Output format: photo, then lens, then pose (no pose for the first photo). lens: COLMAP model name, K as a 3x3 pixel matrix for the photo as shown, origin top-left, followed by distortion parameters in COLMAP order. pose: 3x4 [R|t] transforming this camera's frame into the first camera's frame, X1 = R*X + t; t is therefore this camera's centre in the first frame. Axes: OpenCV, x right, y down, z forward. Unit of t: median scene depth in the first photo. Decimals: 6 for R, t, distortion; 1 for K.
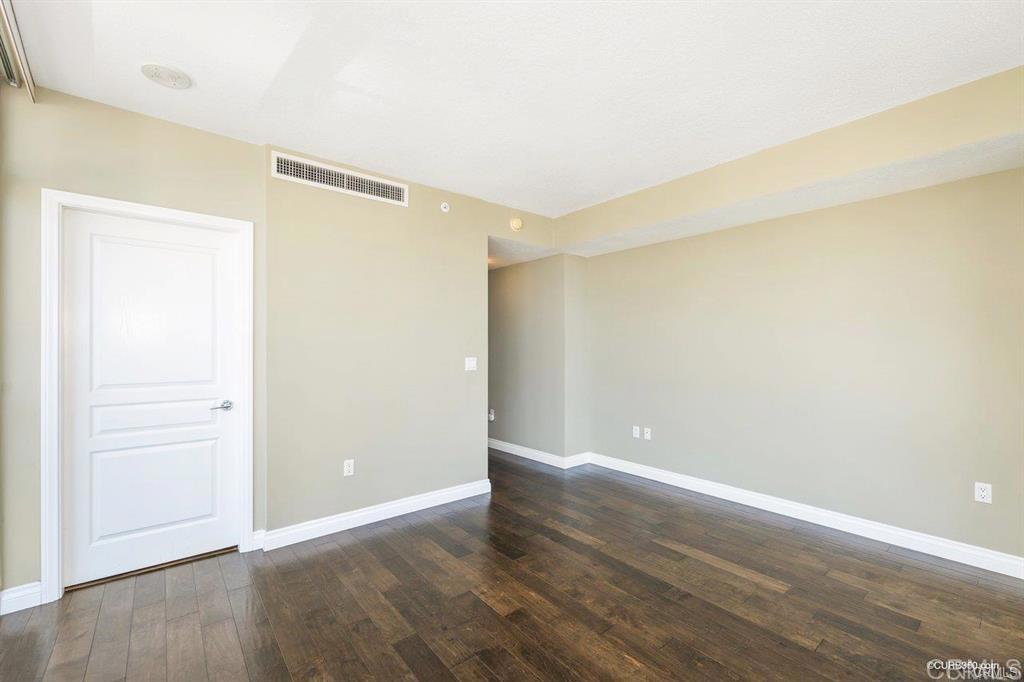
lens RADIAL K [[431.4, 0, 509.1], [0, 431.4, 348.0], [0, 0, 1]] dist [0.002150, 0.000201]
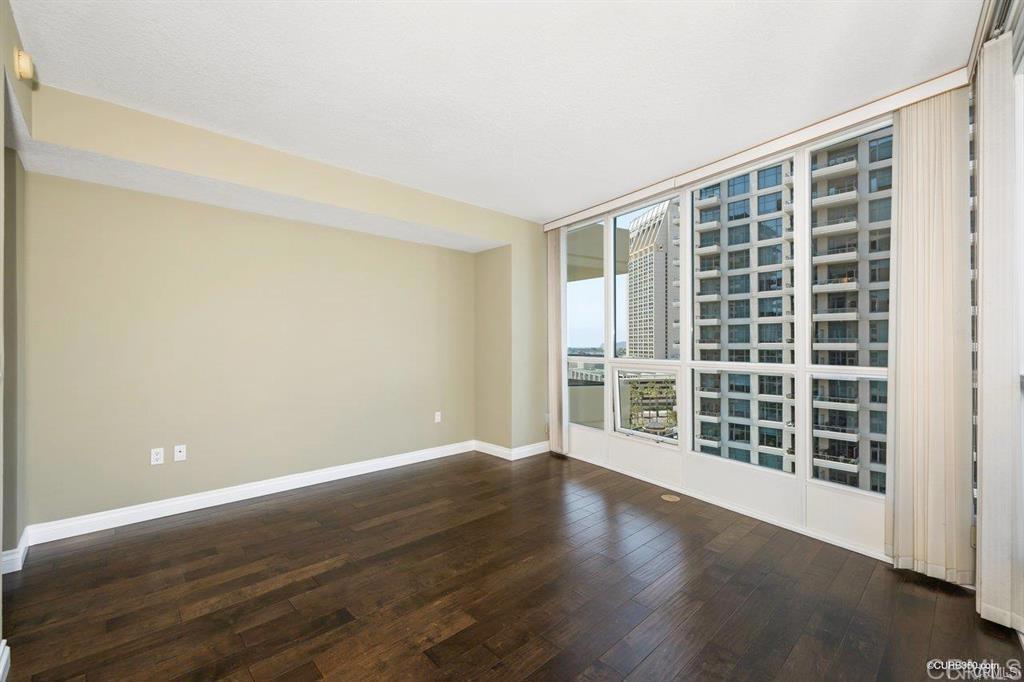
lens RADIAL K [[431.4, 0, 509.1], [0, 431.4, 348.0], [0, 0, 1]] dist [0.002150, 0.000201]
pose [[-0.071741, -0.006739, 0.997401, -0.667037], [0.000753, 0.999977, 0.006811, 0.019201], [-0.997423, 0.001239, -0.071735, 0.705388]]
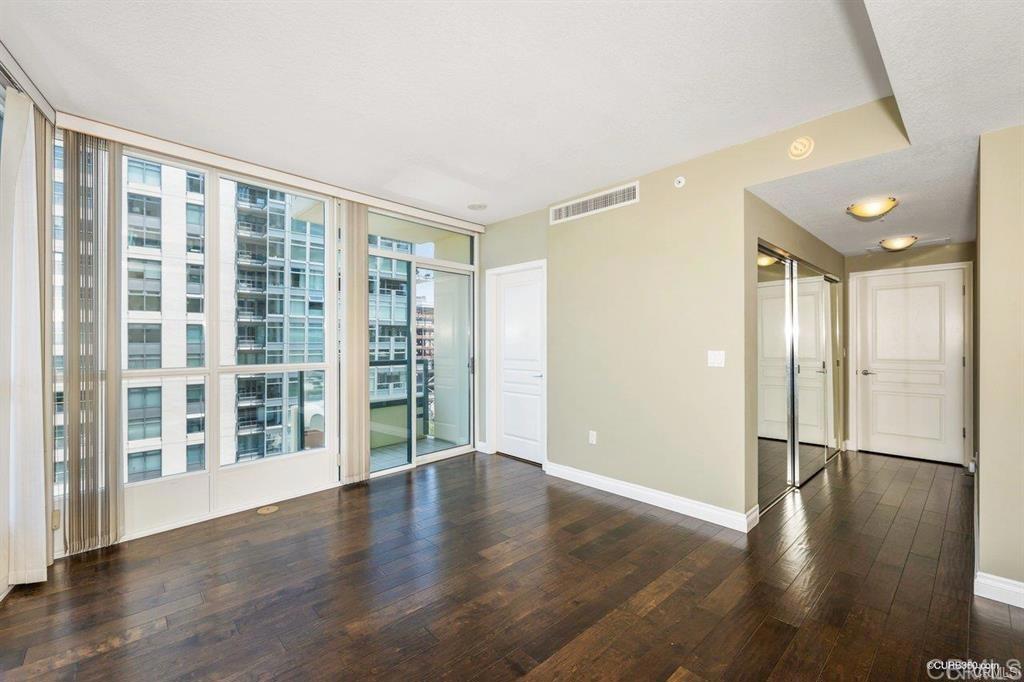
lens RADIAL K [[431.6, 0, 506.3], [0, 431.6, 340.5], [0, 0, 1]] dist [-0.001053, -0.000066]
pose [[0.065936, -0.002334, -0.997821, 0.883461], [0.005330, 0.999984, -0.001987, 0.003144], [0.997810, -0.005187, 0.065947, 0.712431]]
